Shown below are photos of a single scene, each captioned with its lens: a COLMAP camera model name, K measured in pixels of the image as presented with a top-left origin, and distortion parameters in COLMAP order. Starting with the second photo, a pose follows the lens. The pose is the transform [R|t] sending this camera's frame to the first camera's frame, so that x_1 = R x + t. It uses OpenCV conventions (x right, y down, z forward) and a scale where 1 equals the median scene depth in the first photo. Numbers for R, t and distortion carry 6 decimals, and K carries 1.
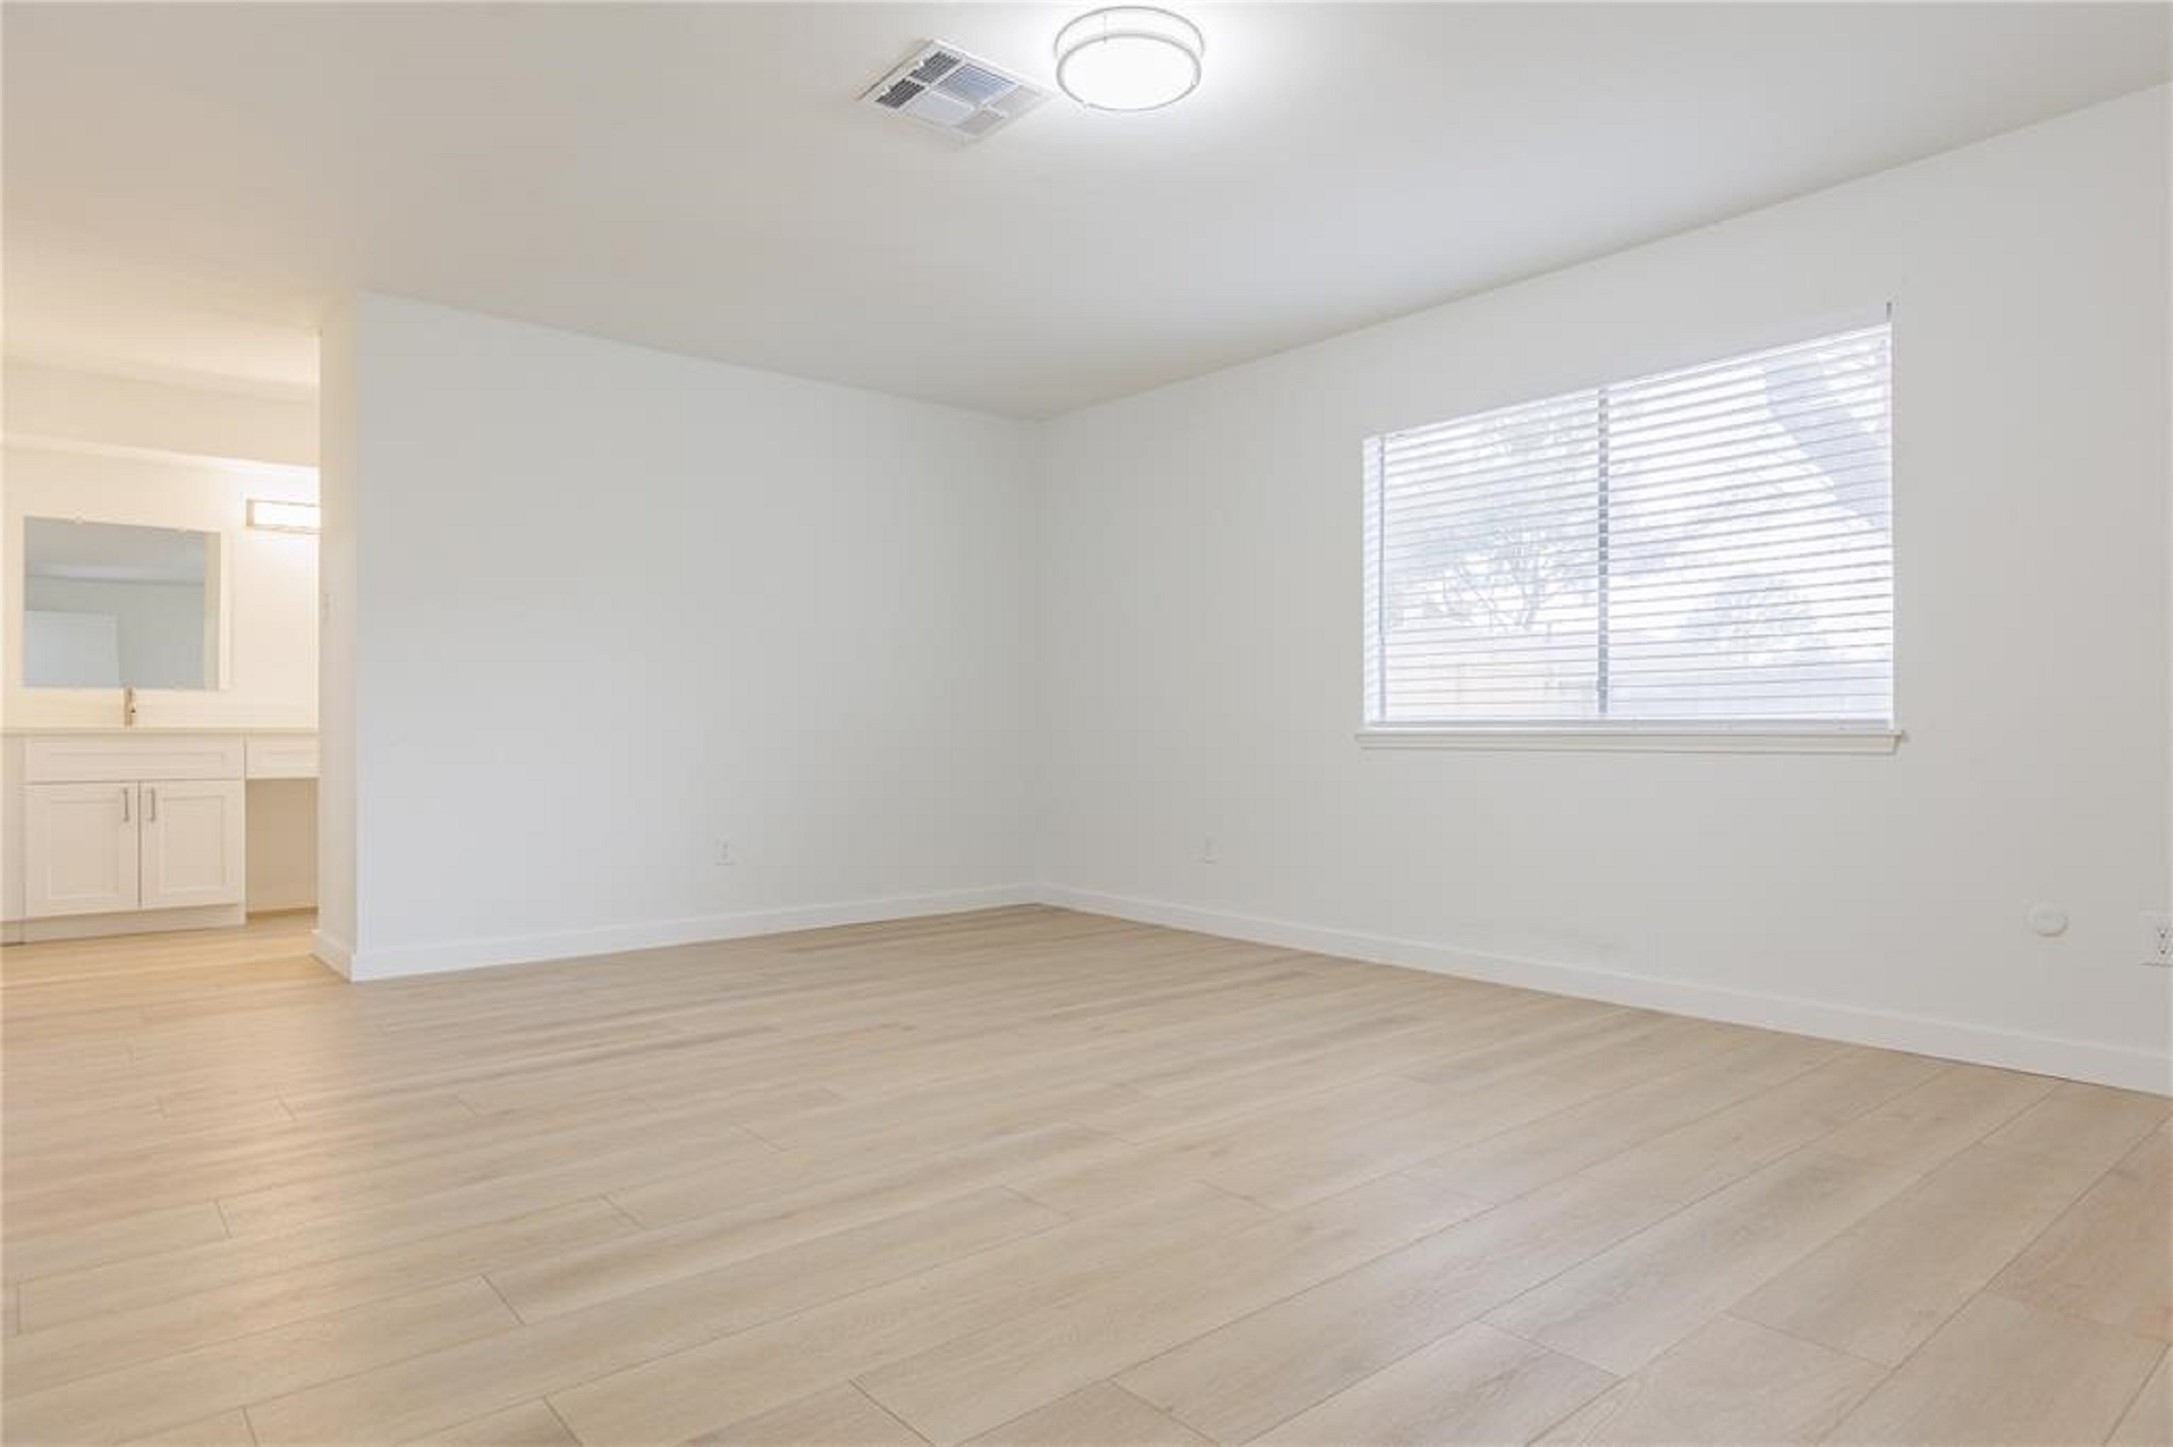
lens RADIAL K [[1291.6, 0, 1077.2], [0, 1291.6, 731.2], [0, 0, 1]] dist [0.008726, 0.002900]
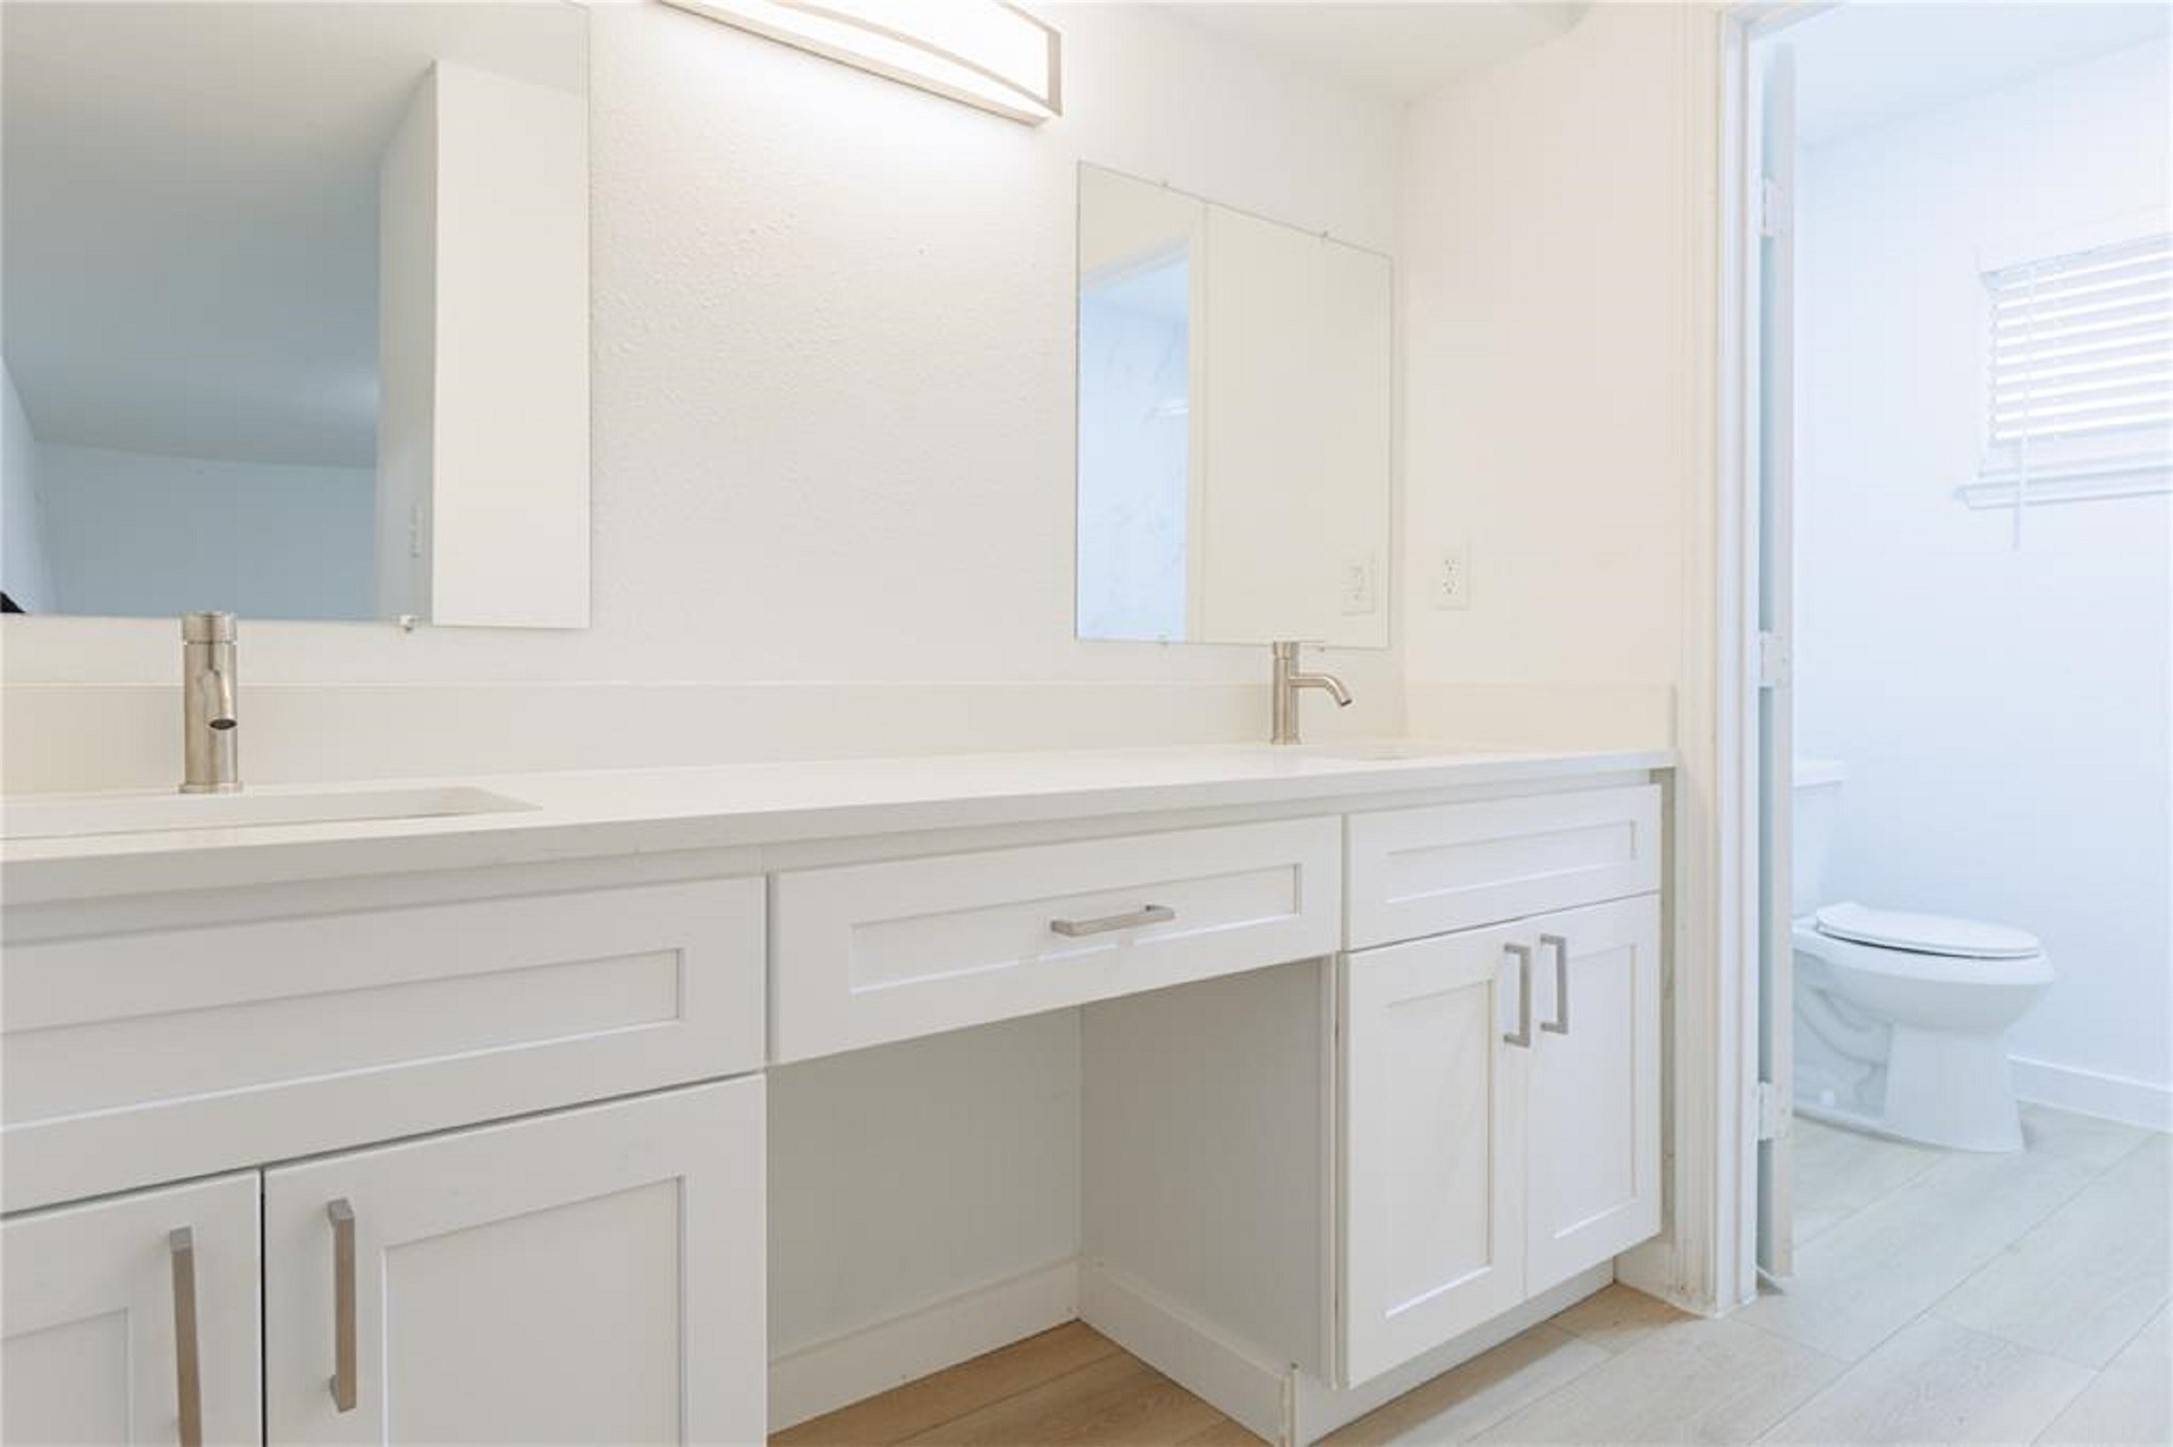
lens RADIAL K [[1291.6, 0, 1095.7], [0, 1291.6, 708.1], [0, 0, 1]] dist [0.008726, 0.002900]
pose [[0.999523, 0.005913, -0.030328, -0.589528], [-0.005536, 0.999906, 0.012505, -0.021853], [0.030399, -0.012331, 0.999462, 0.808440]]
